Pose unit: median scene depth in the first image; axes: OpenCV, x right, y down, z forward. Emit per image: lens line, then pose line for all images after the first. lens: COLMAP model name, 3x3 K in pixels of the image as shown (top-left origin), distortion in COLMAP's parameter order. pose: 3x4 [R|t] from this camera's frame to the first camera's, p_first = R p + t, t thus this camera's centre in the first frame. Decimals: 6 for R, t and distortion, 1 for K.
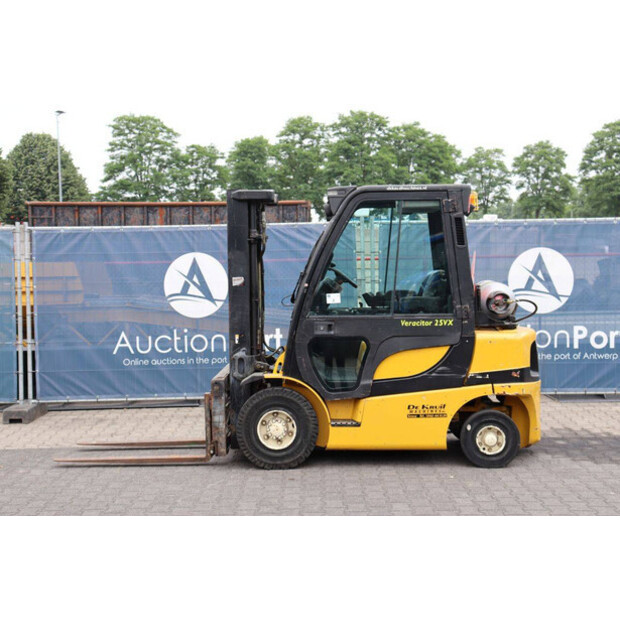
lens RADIAL K [[970.3, 0, 310.2], [0, 970.3, 291.0], [0, 0, 1]] dist [0.128126, 0.000000]
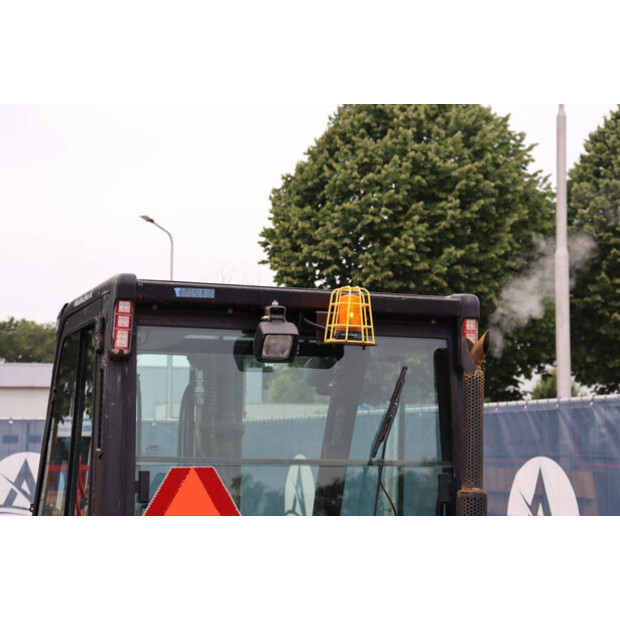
lens RADIAL K [[1276.0, 0, 318.4], [0, 1276.0, 305.5], [0, 0, 1]] dist [0.291321, 0.000000]
pose [[0.362935, -0.090708, -0.927389, 0.444113], [-0.048353, 0.992076, -0.115958, -0.034892], [0.930559, 0.086927, 0.355673, 0.662803]]
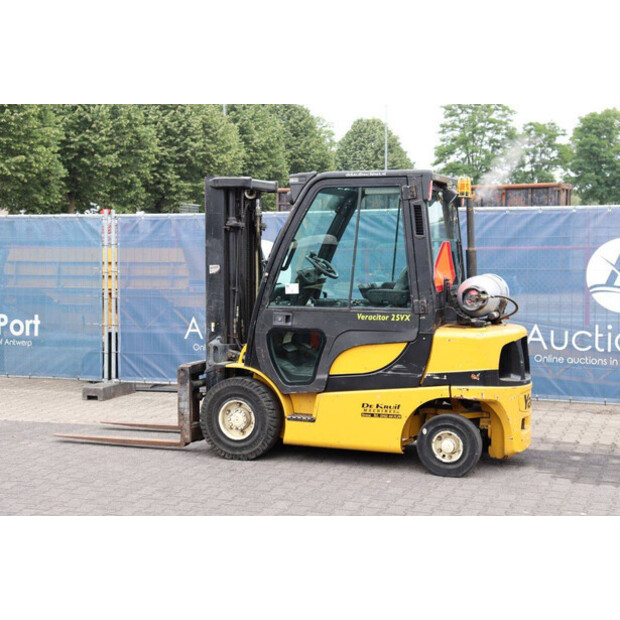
lens RADIAL K [[1027.2, 0, 309.3], [0, 1027.2, 297.4], [0, 0, 1]] dist [0.178409, 0.000000]
pose [[0.941045, 0.027856, -0.337133, 0.284006], [-0.022153, 0.999539, 0.020753, -0.004039], [0.337556, -0.012061, 0.941228, 0.027965]]
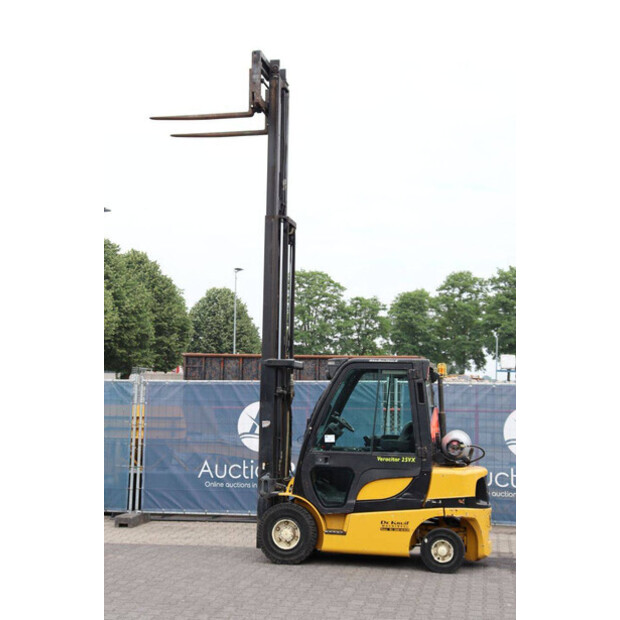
lens RADIAL K [[939.6, 0, 307.9], [0, 939.6, 304.1], [0, 0, 1]] dist [0.122455, 0.000000]
pose [[0.983825, 0.010026, -0.178851, 0.170612], [-0.034844, 0.990073, -0.136170, 0.001218], [0.175710, 0.140199, 0.974408, -0.252062]]
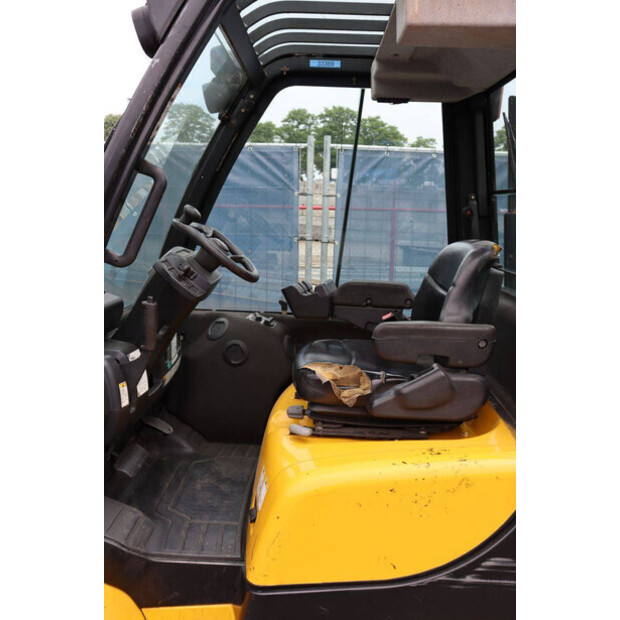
lens RADIAL K [[635.6, 0, 312.6], [0, 635.6, 311.2], [0, 0, 1]] dist [-0.104424, 0.000000]
pose [[0.998985, 0.039648, 0.021383, 0.049836], [-0.042046, 0.991041, 0.126767, -0.017816], [-0.016166, -0.127537, 0.991702, 0.594763]]
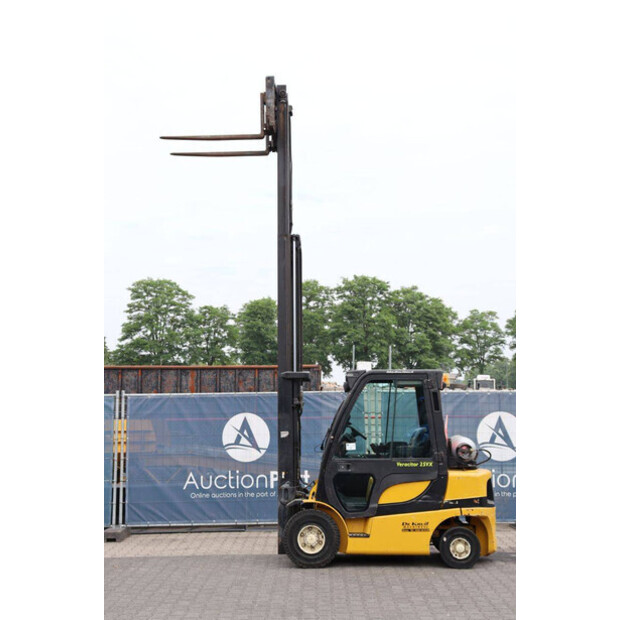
lens RADIAL K [[939.6, 0, 307.5], [0, 939.6, 303.6], [0, 0, 1]] dist [0.122455, 0.000000]
pose [[0.999961, 0.005360, -0.006987, -0.023598], [-0.006339, 0.988858, -0.148725, 0.004425], [0.006112, 0.148764, 0.988854, -0.320832]]
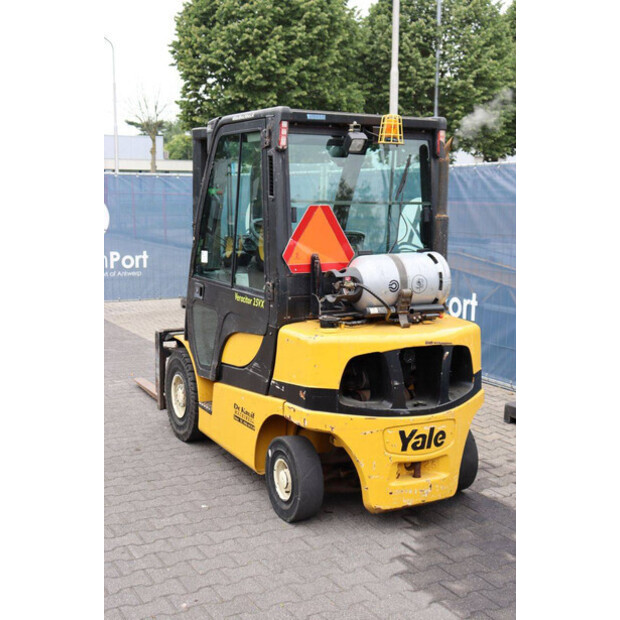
lens RADIAL K [[825.6, 0, 313.4], [0, 825.6, 311.3], [0, 0, 1]] dist [0.059703, 0.000000]
pose [[0.492564, 0.139051, -0.859096, 0.502107], [-0.047748, 0.989984, 0.132859, -0.032903], [0.868966, -0.024421, 0.494270, 0.535876]]
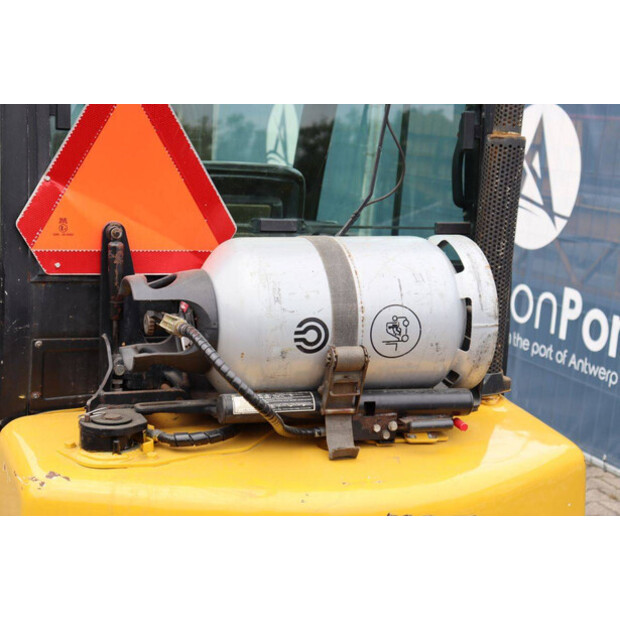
lens RADIAL K [[1124.3, 0, 318.5], [0, 1124.3, 311.6], [0, 0, 1]] dist [0.232828, 0.000000]
pose [[0.374401, 0.203292, -0.904708, 0.334985], [-0.092893, 0.978986, 0.181541, -0.031030], [0.922602, 0.016072, 0.385417, 0.705003]]
